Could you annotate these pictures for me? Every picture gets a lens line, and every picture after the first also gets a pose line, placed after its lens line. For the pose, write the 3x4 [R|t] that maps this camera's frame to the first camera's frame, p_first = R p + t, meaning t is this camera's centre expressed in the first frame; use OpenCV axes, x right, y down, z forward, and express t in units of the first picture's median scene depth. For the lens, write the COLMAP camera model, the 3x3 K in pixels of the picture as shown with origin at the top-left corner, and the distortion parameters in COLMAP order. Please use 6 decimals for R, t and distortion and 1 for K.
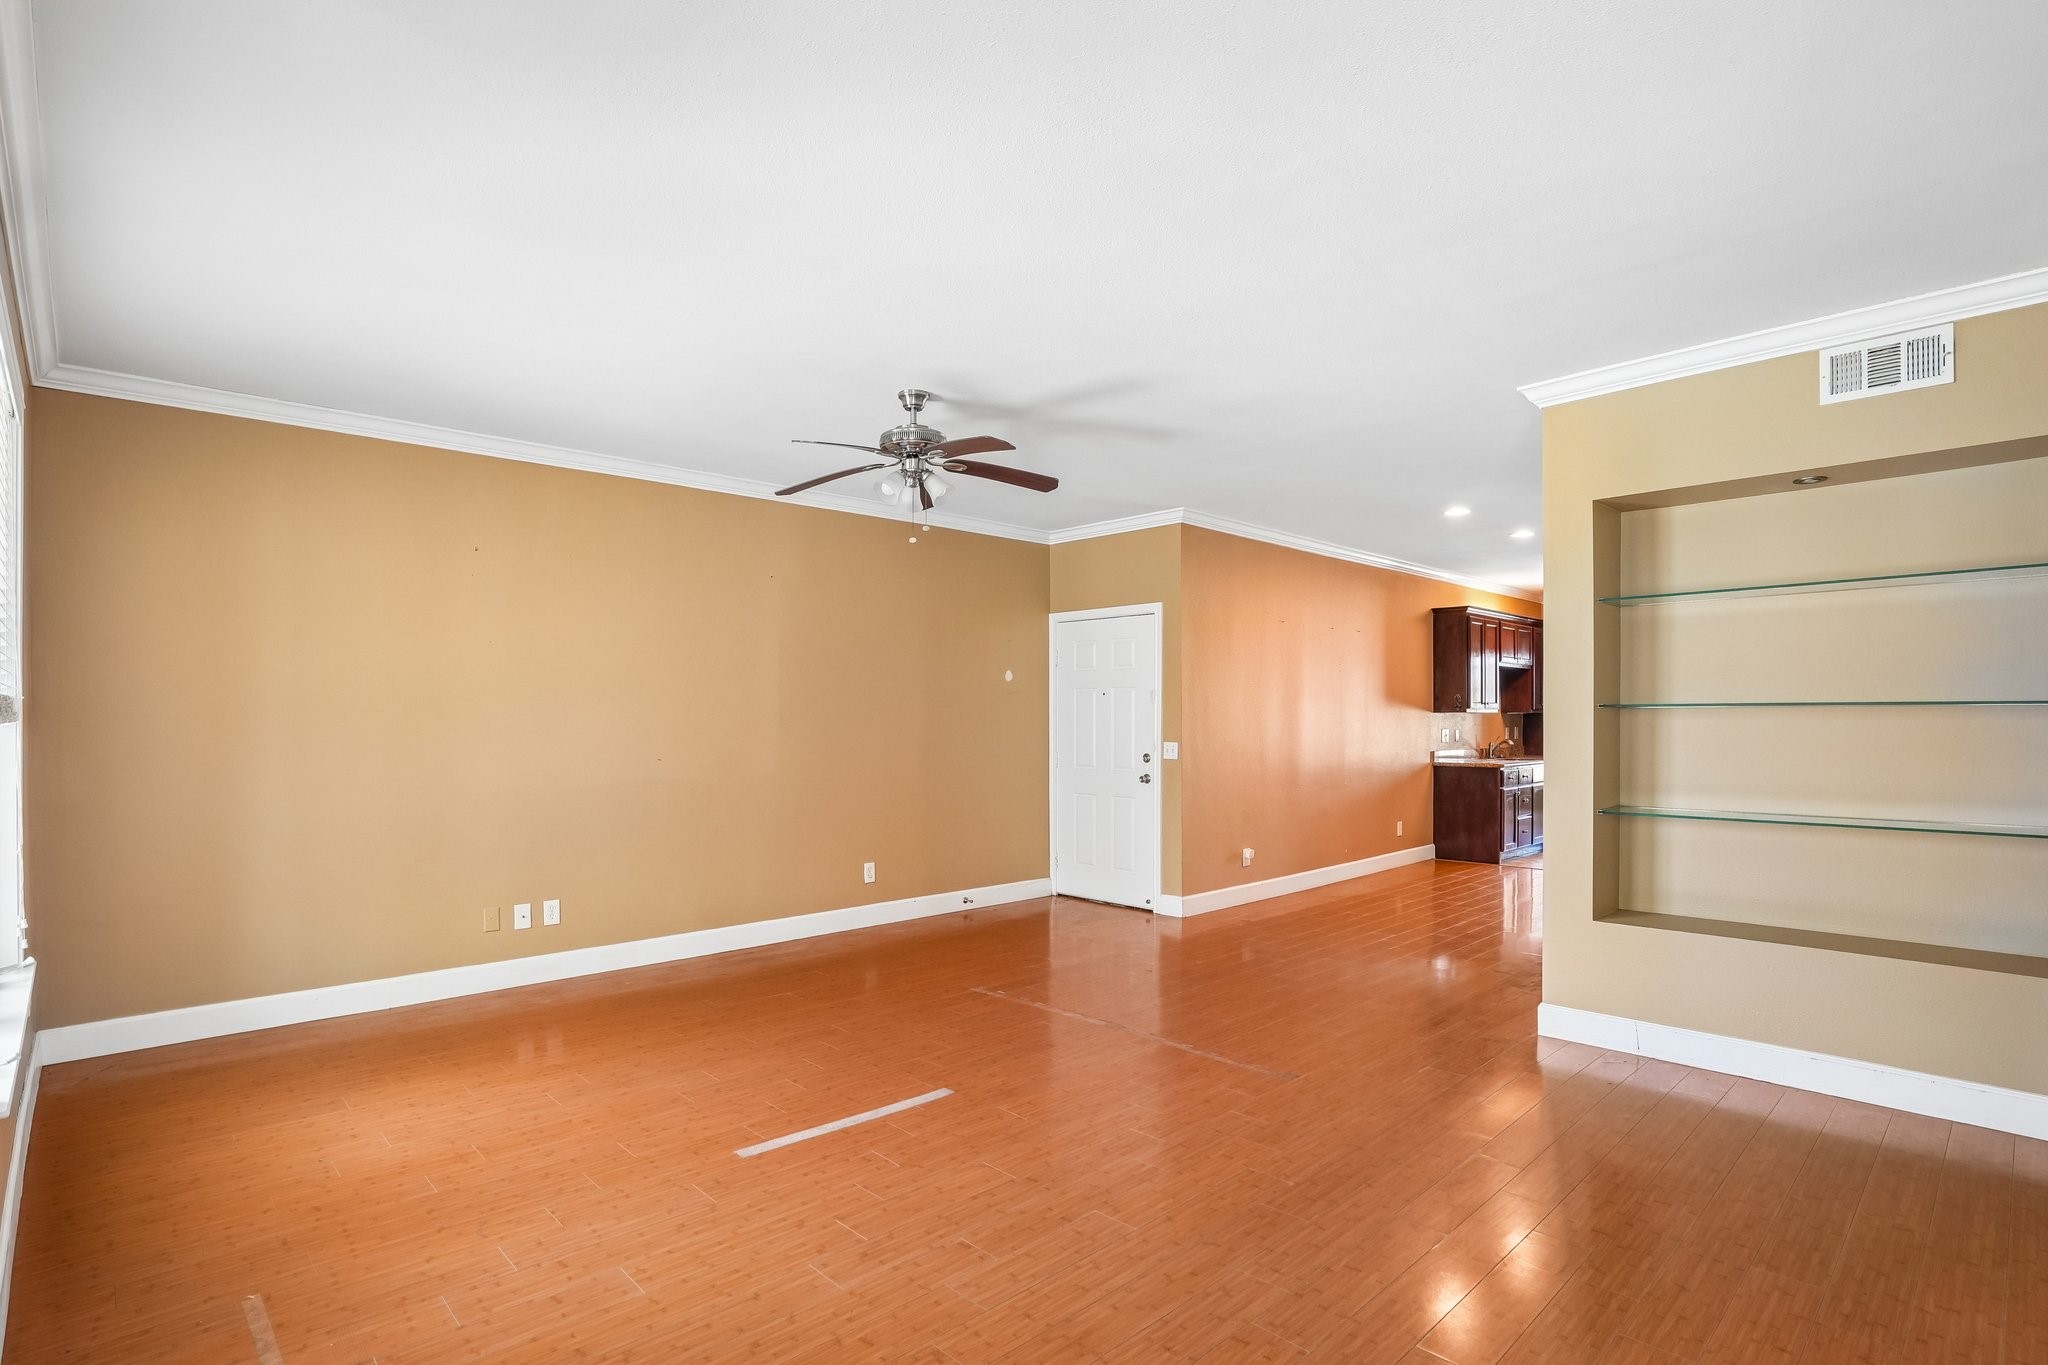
lens RADIAL K [[1009.0, 0, 982.2], [0, 1009.0, 736.9], [0, 0, 1]] dist [-0.066592, 0.023899]
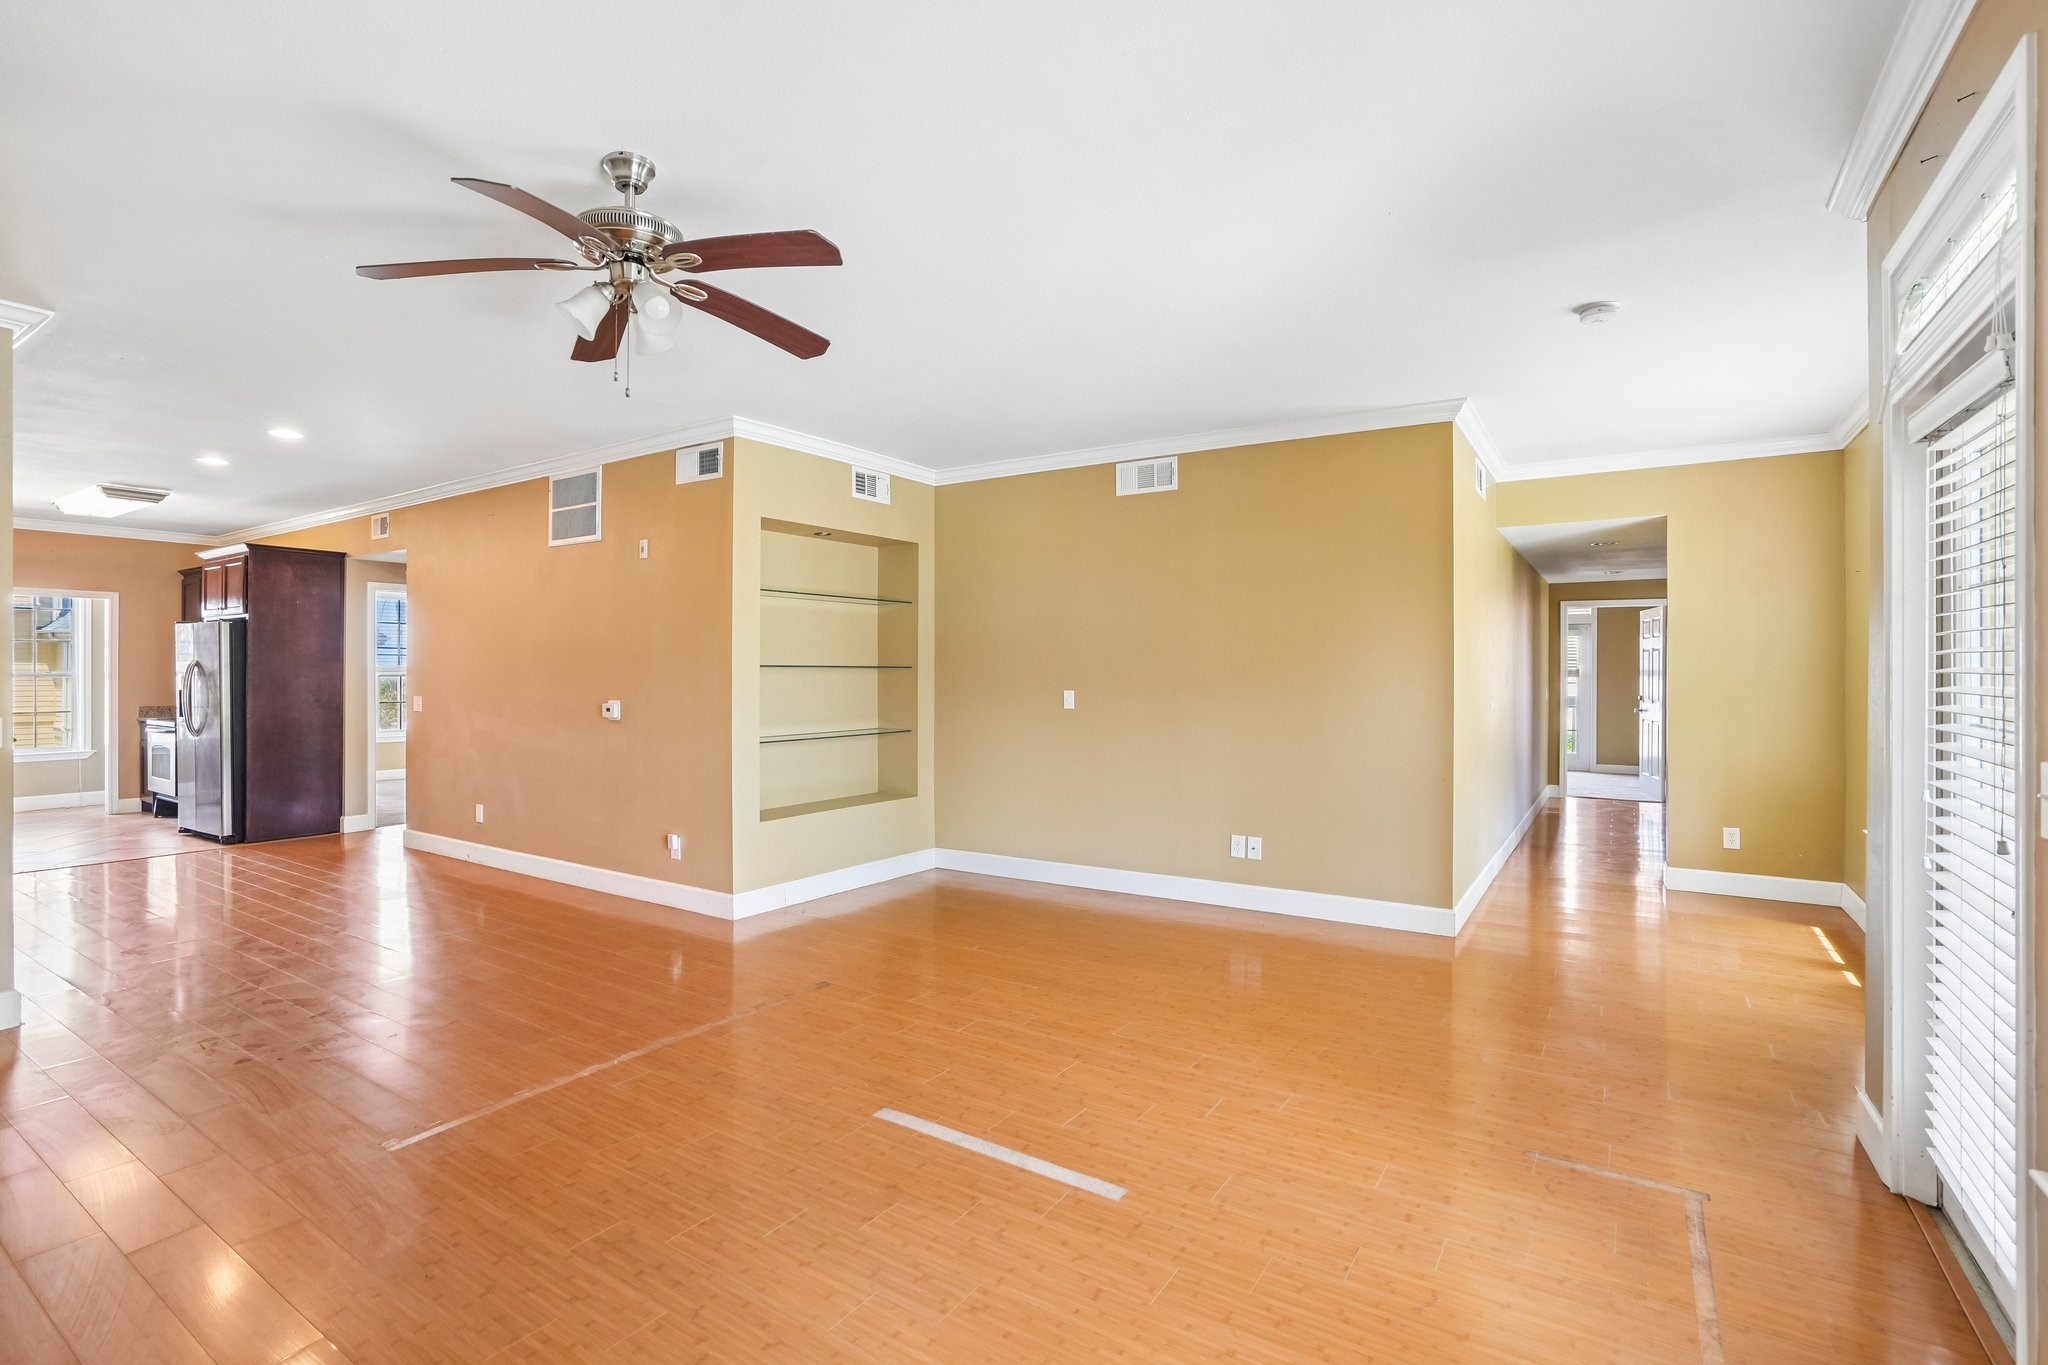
lens RADIAL K [[949.3, 0, 1024.0], [0, 949.3, 682.5], [0, 0, 1]] dist [-0.053984, 0.020207]
pose [[-0.246954, -0.005668, 0.969011, -0.644247], [0.019507, 0.999751, 0.010819, -0.012940], [-0.968831, 0.021574, -0.246782, 0.830122]]
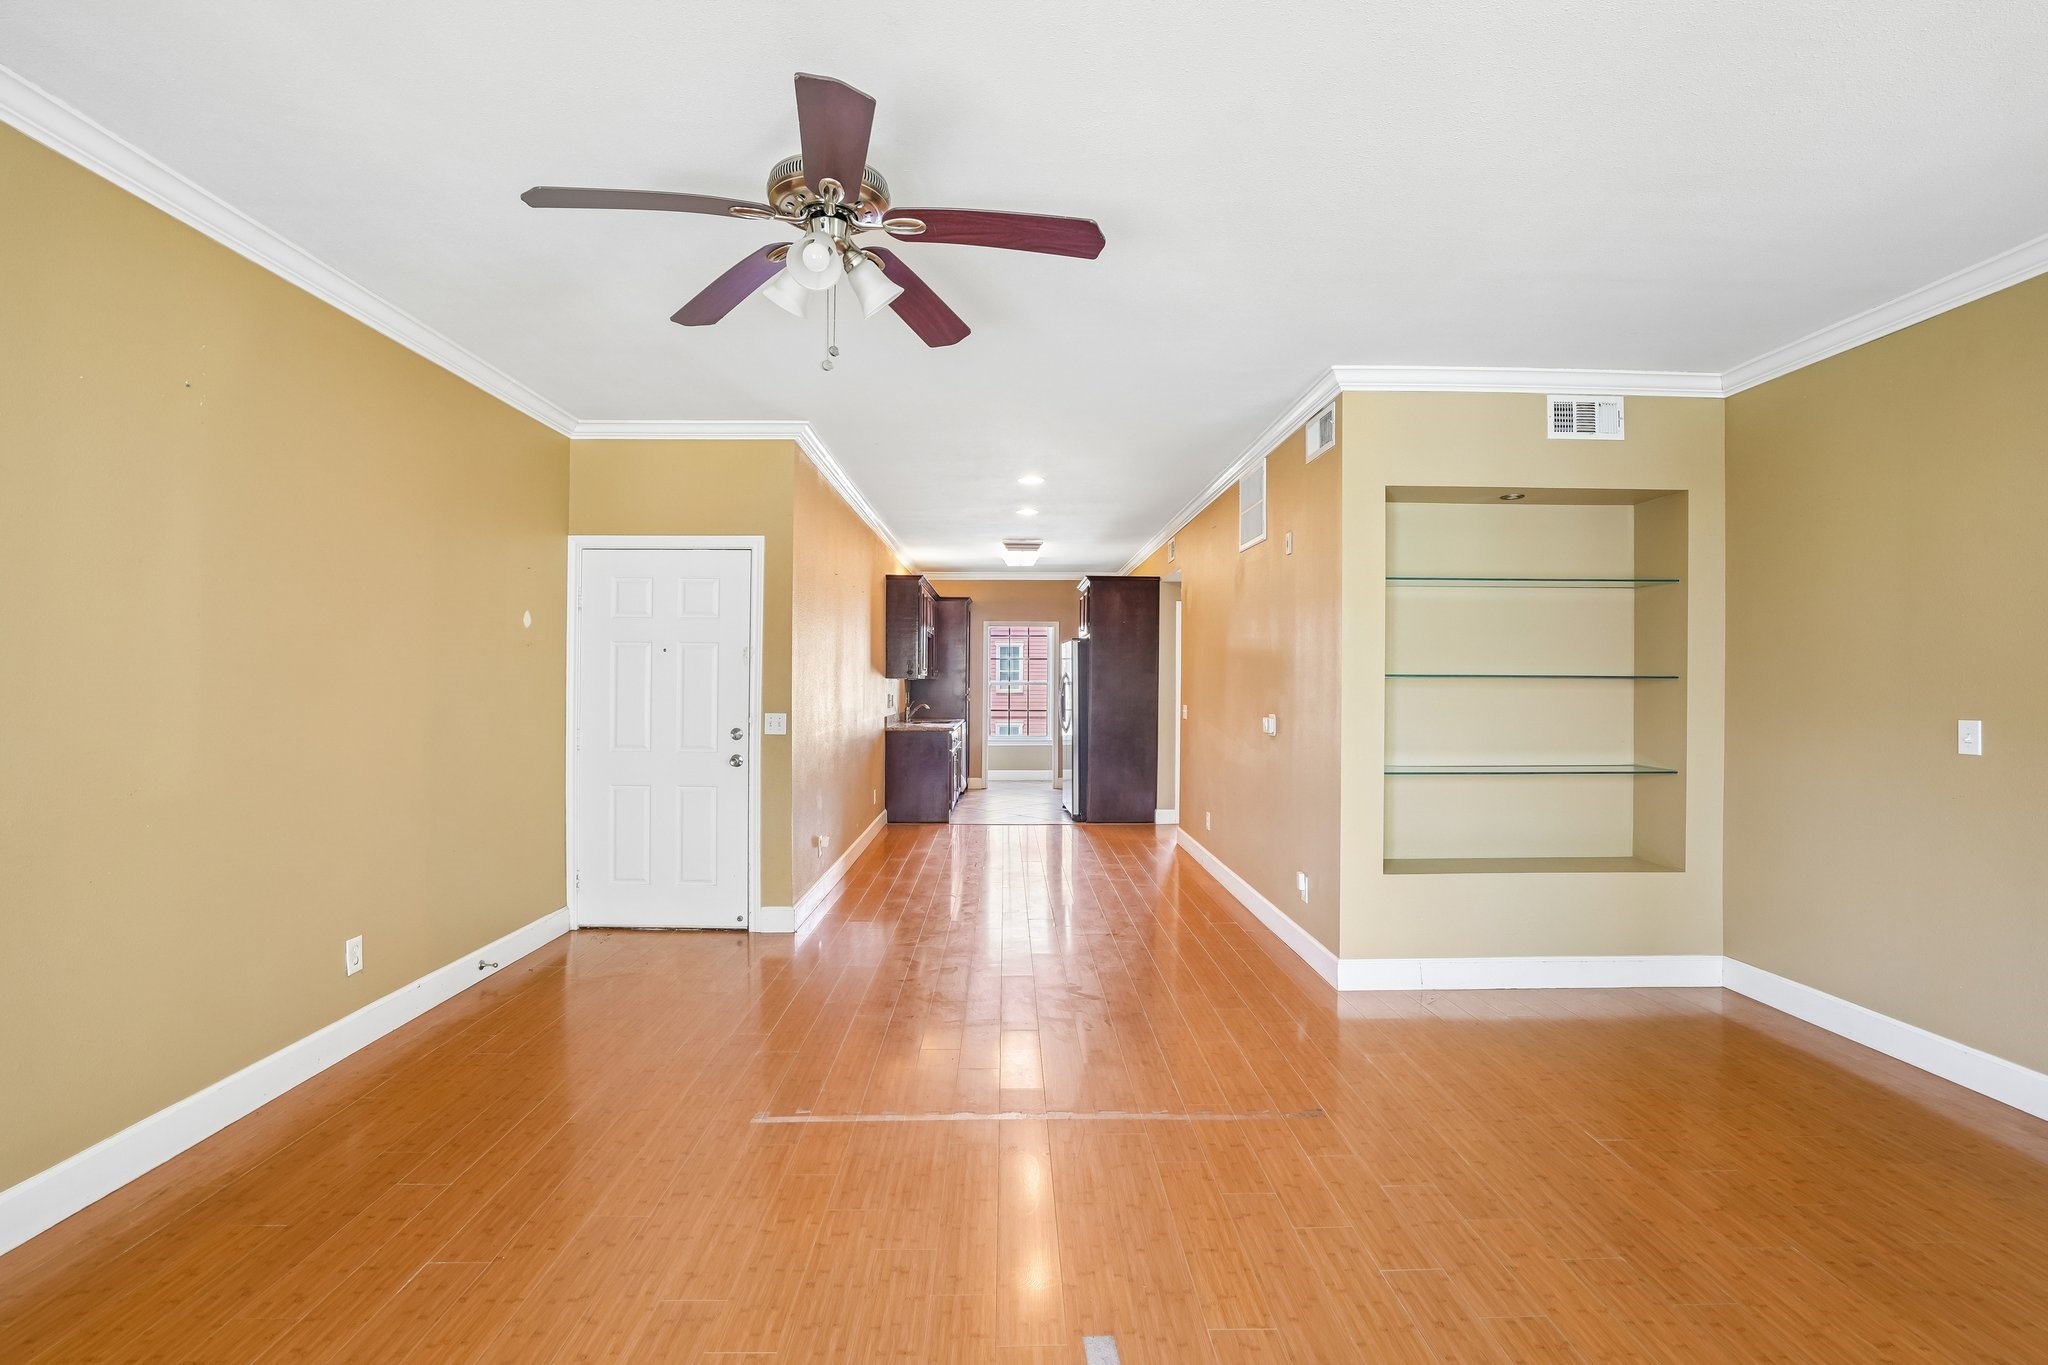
lens RADIAL K [[949.3, 0, 1024.0], [0, 949.3, 682.5], [0, 0, 1]] dist [-0.053984, 0.020207]
pose [[0.658147, 0.006802, 0.752859, -0.359837], [0.007335, 0.999854, -0.015445, -0.009138], [-0.752854, 0.015688, 0.658001, 0.530216]]
